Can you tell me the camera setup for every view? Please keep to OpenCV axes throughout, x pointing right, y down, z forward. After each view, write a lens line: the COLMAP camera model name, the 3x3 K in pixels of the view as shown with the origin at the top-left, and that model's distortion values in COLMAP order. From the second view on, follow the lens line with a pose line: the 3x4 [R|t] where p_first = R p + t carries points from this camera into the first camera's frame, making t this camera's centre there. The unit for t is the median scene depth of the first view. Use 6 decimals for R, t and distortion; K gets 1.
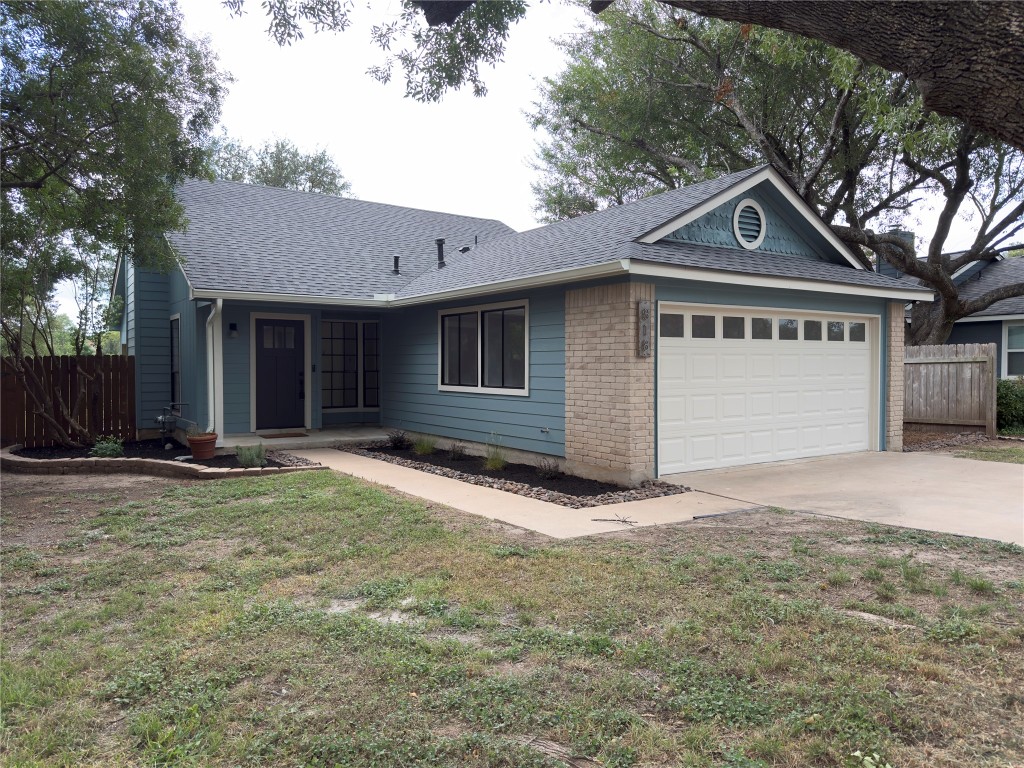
lens RADIAL K [[719.9, 0, 515.8], [0, 719.9, 381.9], [0, 0, 1]] dist [0.092868, 0.000038]
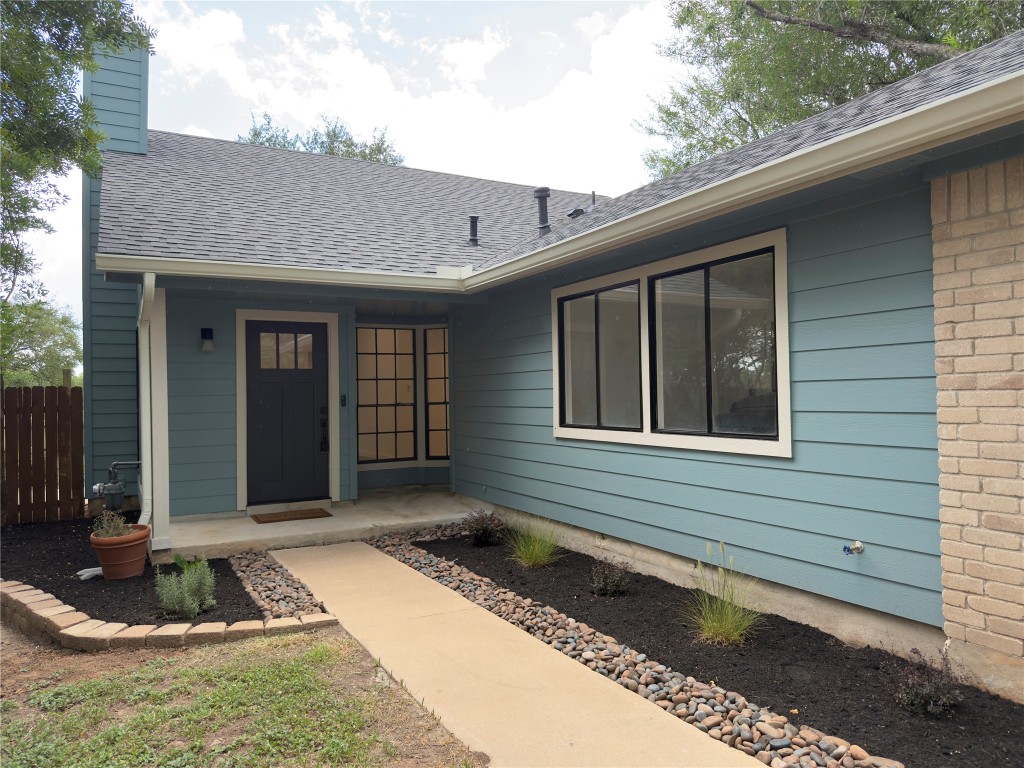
lens RADIAL K [[719.9, 0, 506.8], [0, 719.9, 382.7], [0, 0, 1]] dist [0.092868, 0.000038]
pose [[0.993451, -0.021294, -0.112260, -0.076403], [0.016821, 0.999032, -0.040646, -0.007156], [0.113017, 0.038491, 0.992847, 0.428657]]
